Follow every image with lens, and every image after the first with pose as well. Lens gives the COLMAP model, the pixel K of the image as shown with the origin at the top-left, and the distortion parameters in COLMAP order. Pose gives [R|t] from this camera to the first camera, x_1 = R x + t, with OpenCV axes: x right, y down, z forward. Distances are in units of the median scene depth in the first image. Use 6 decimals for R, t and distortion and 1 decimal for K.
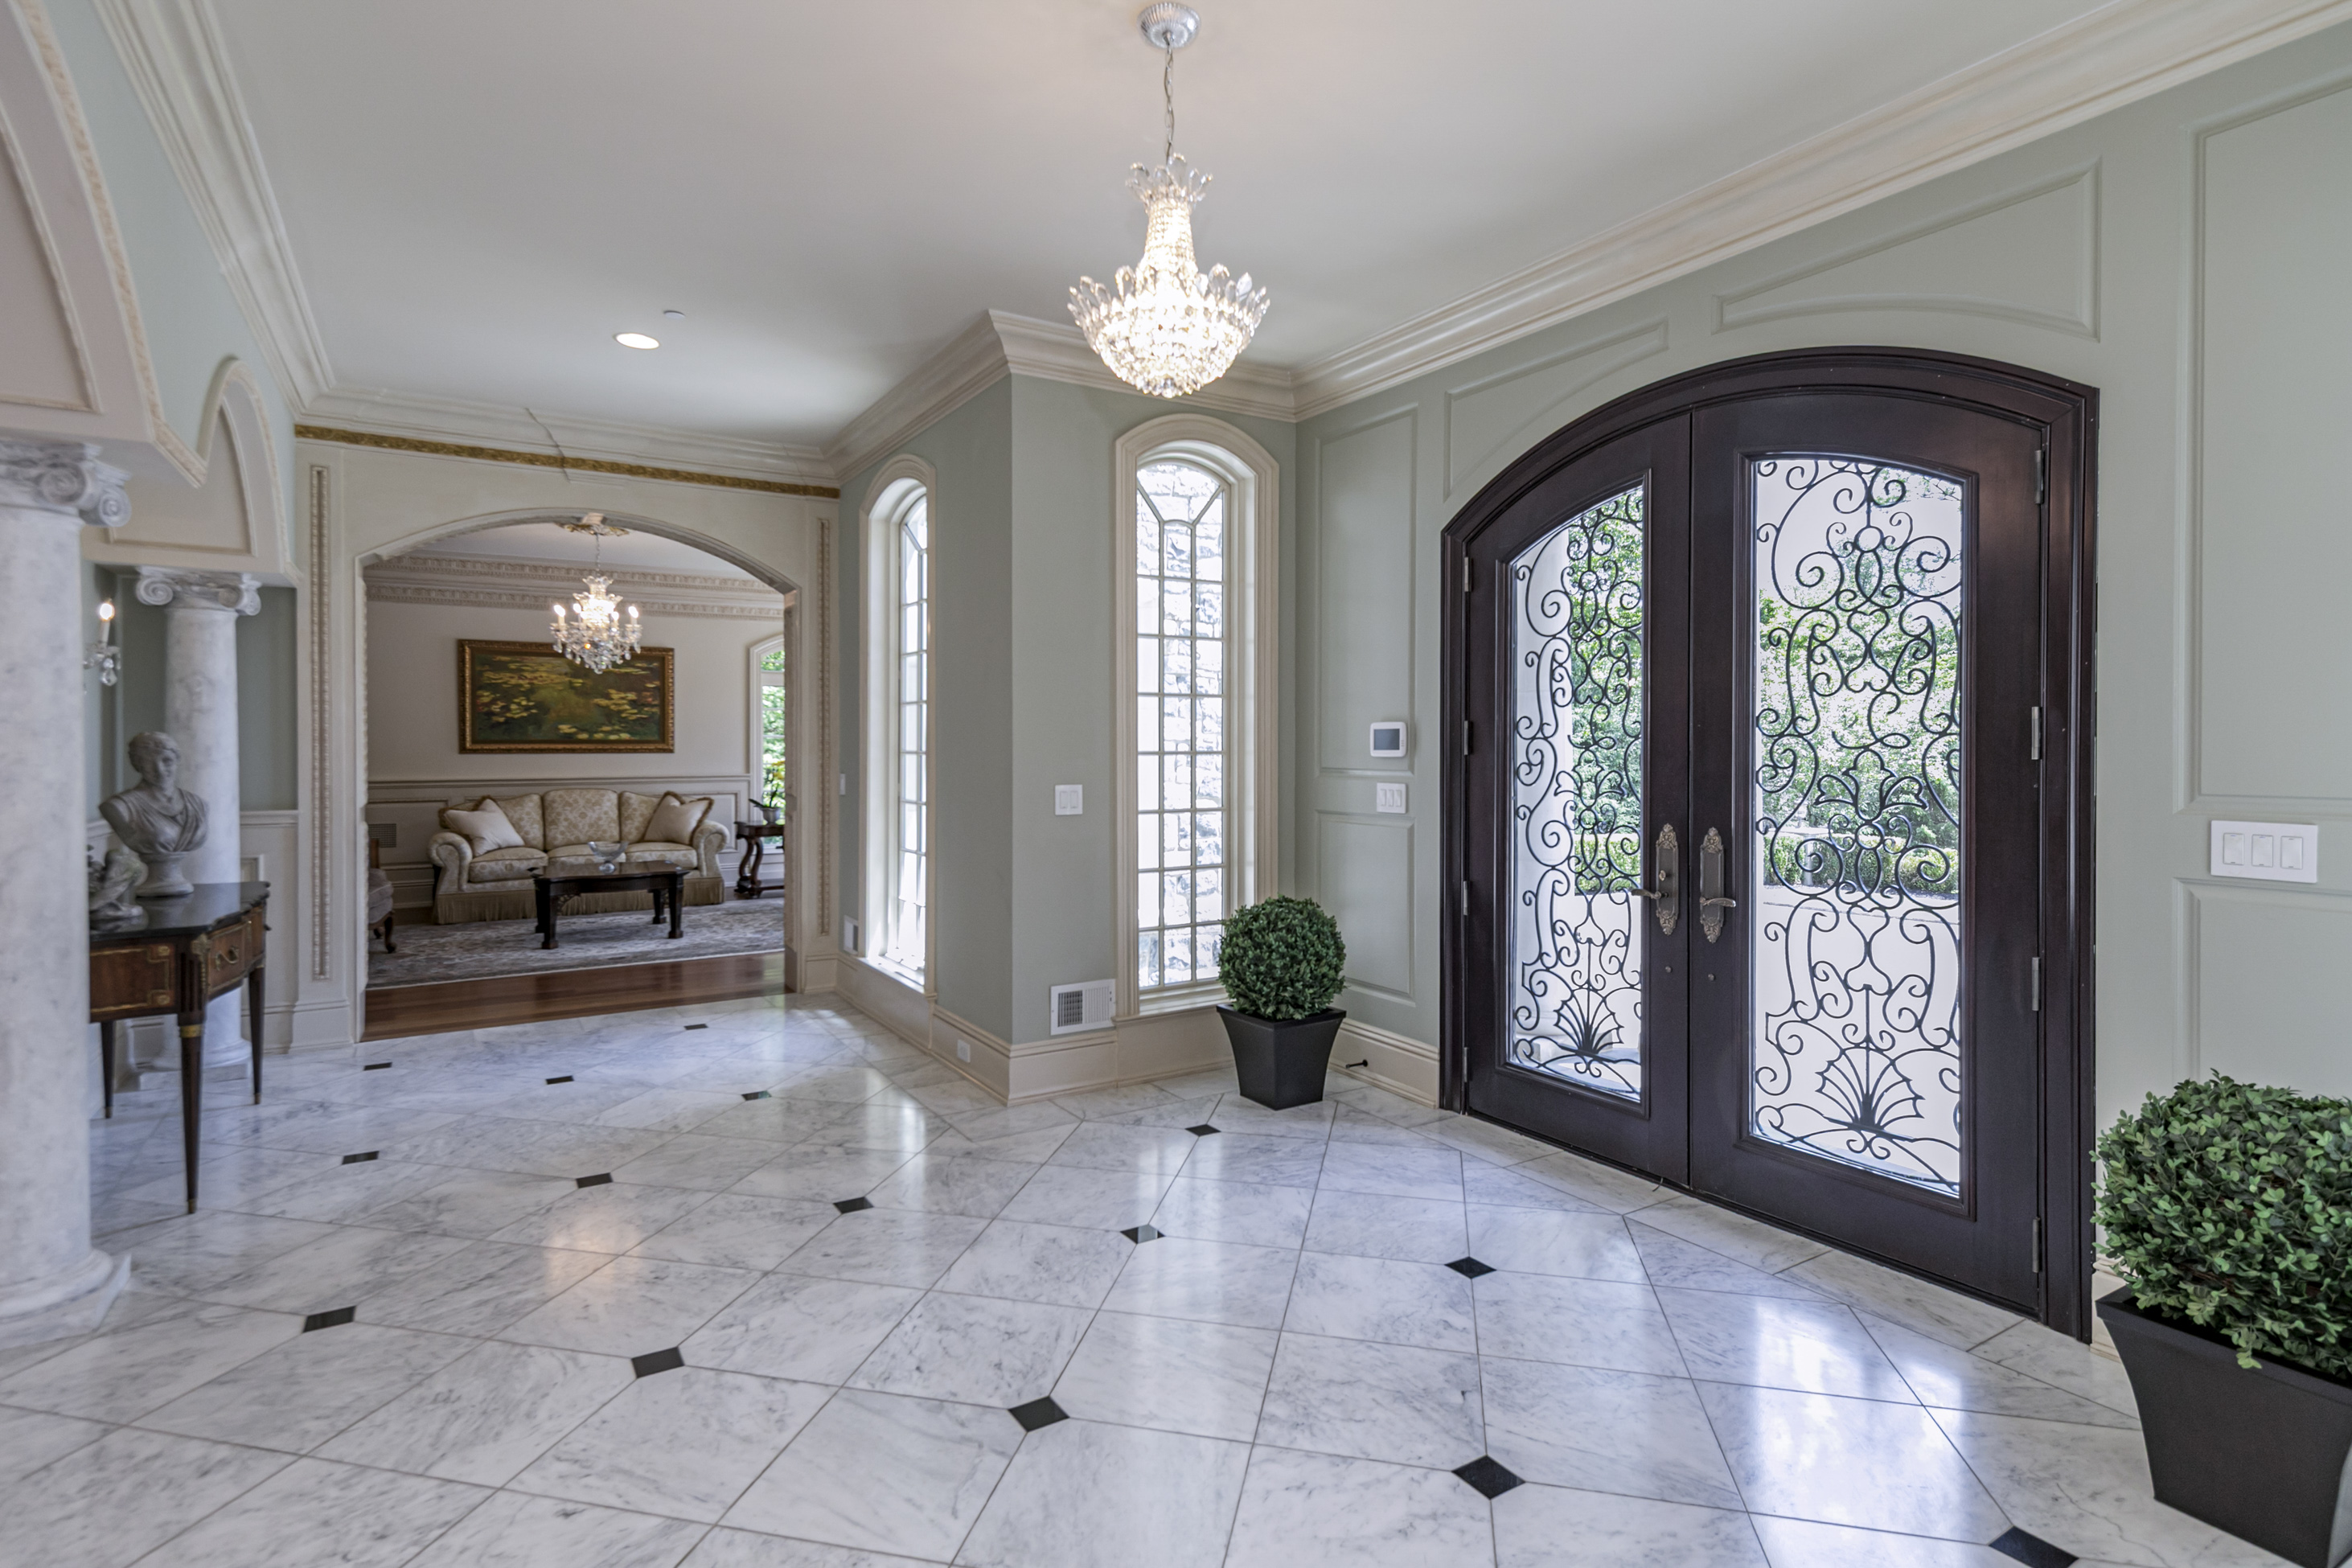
lens RADIAL K [[1171.6, 0, 1149.6], [0, 1171.6, 756.3], [0, 0, 1]] dist [0.020623, -0.008721]
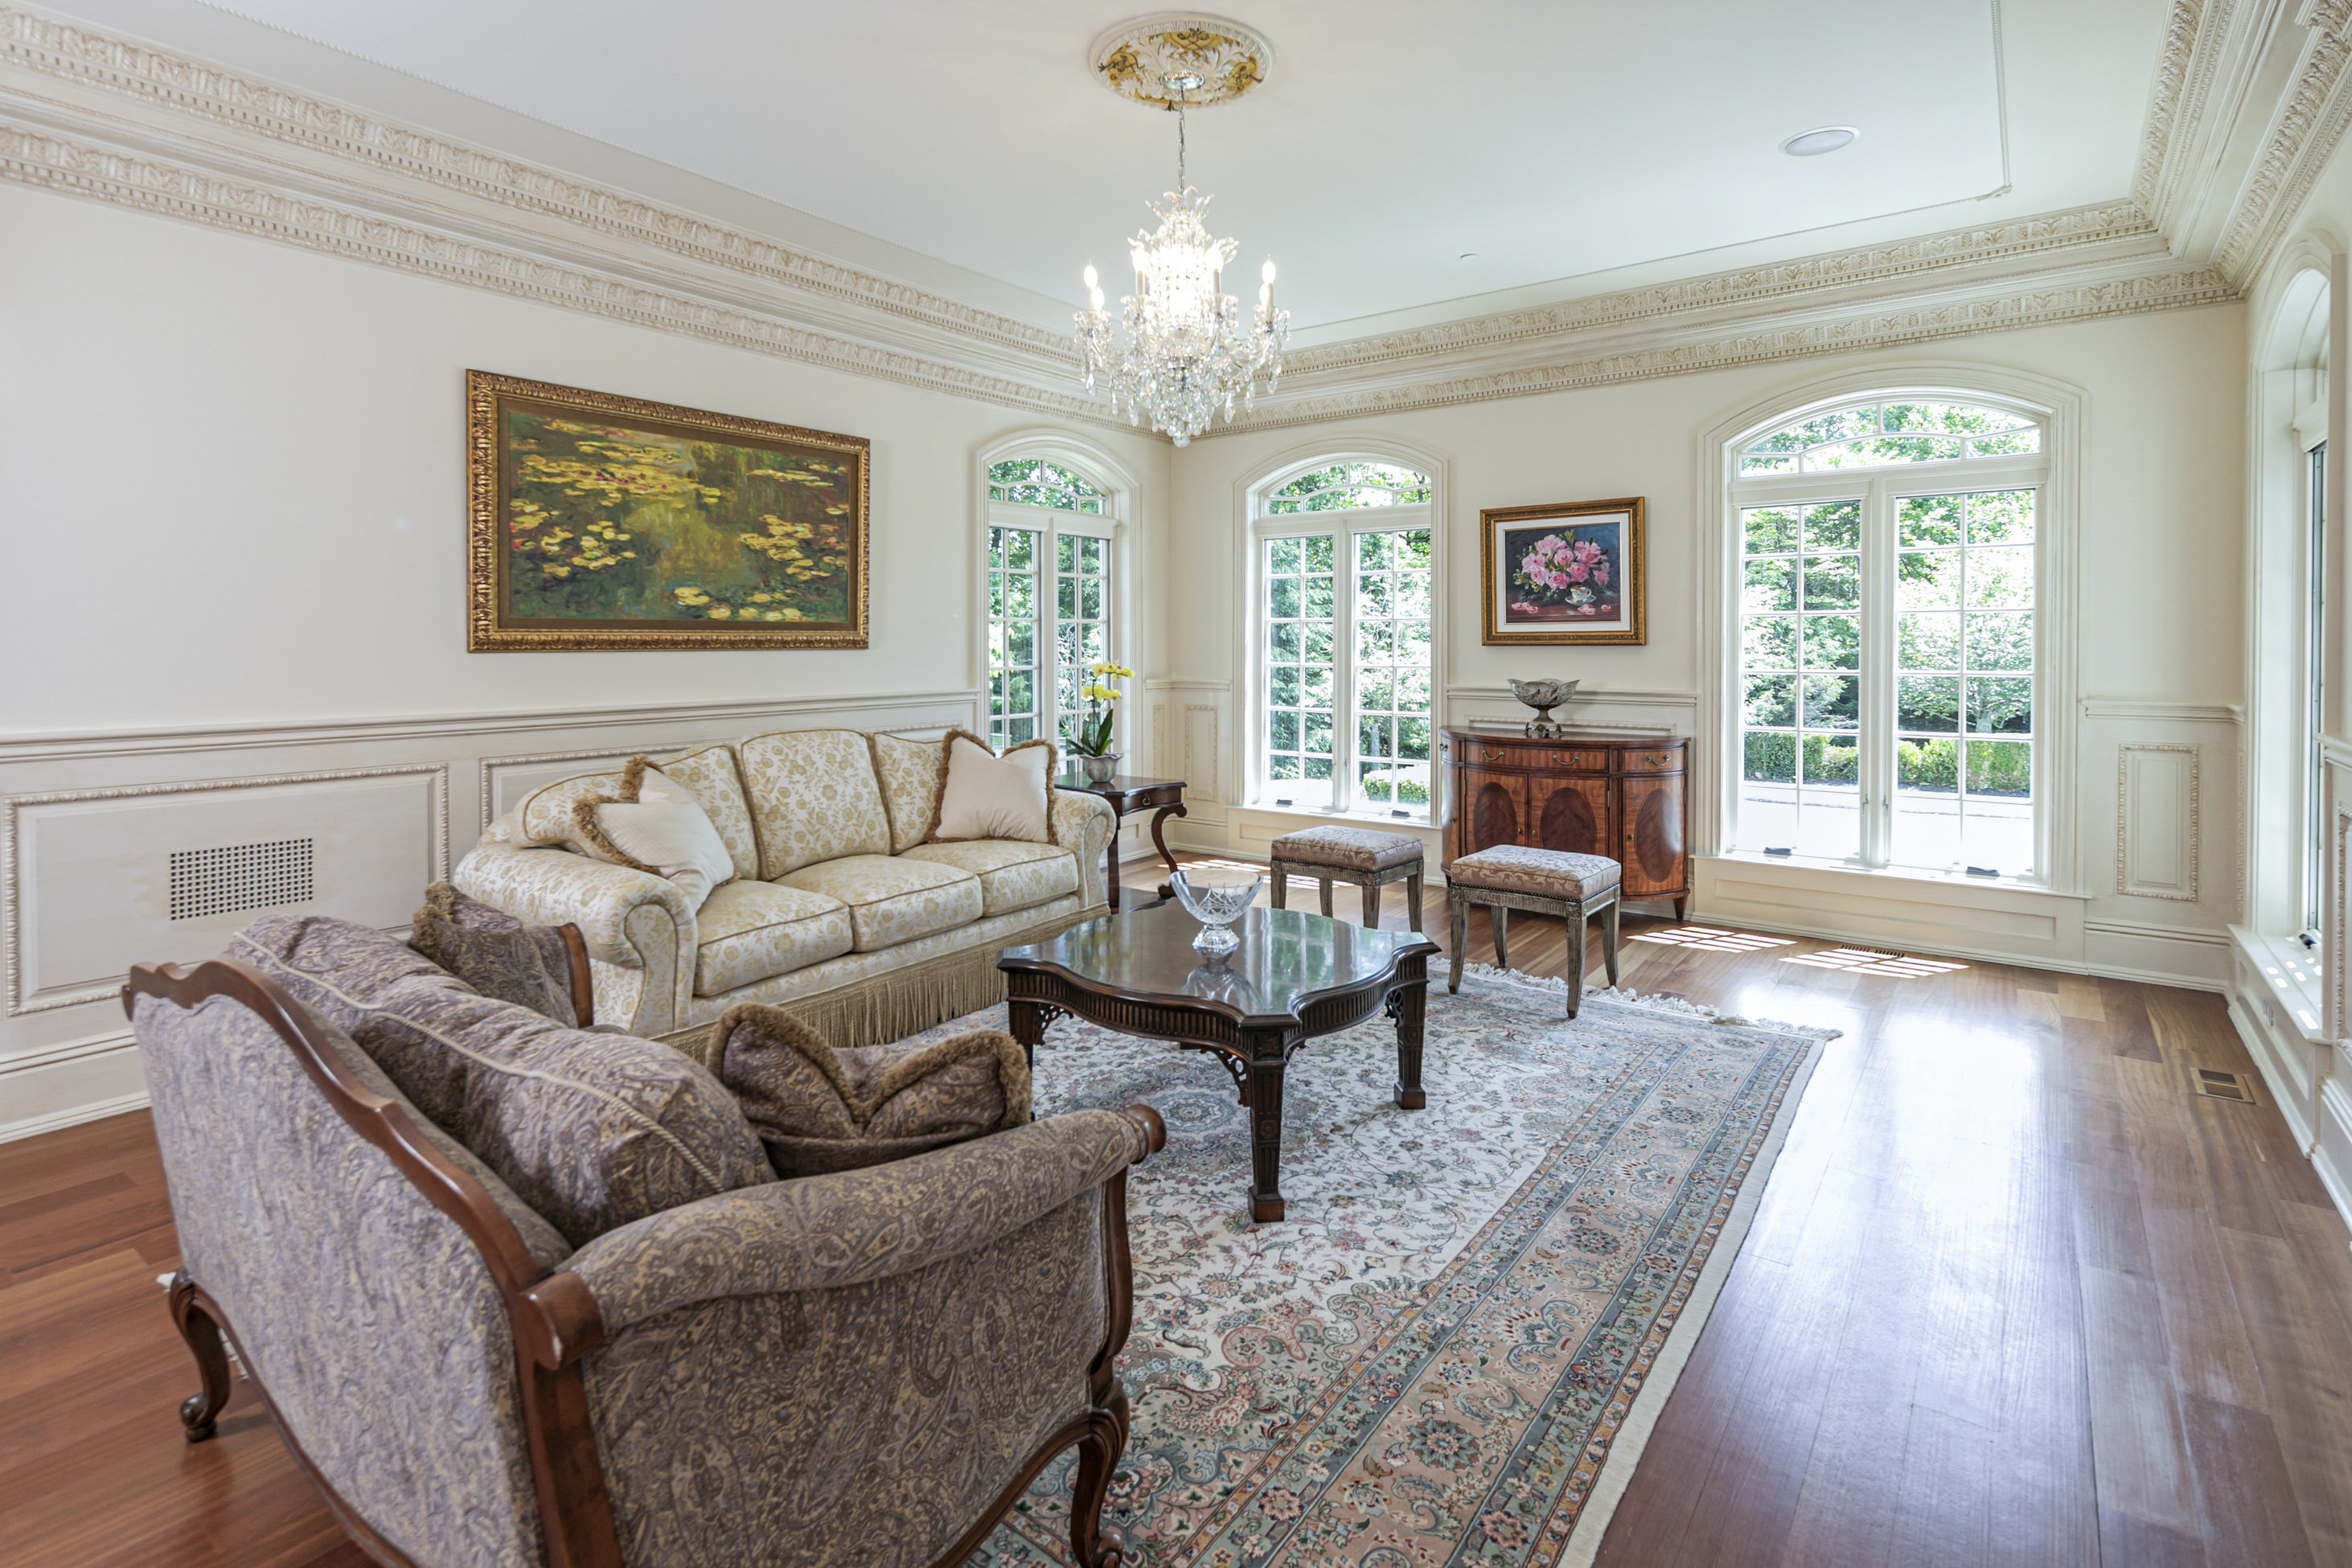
lens RADIAL K [[1159.5, 0, 1155.3], [0, 1159.5, 676.9], [0, 0, 1]] dist [0.016560, -0.000255]
pose [[0.925875, -0.013280, 0.377596, -1.188325], [0.005947, 0.999771, 0.020581, -0.001955], [-0.377782, -0.016810, 0.925742, 1.238021]]
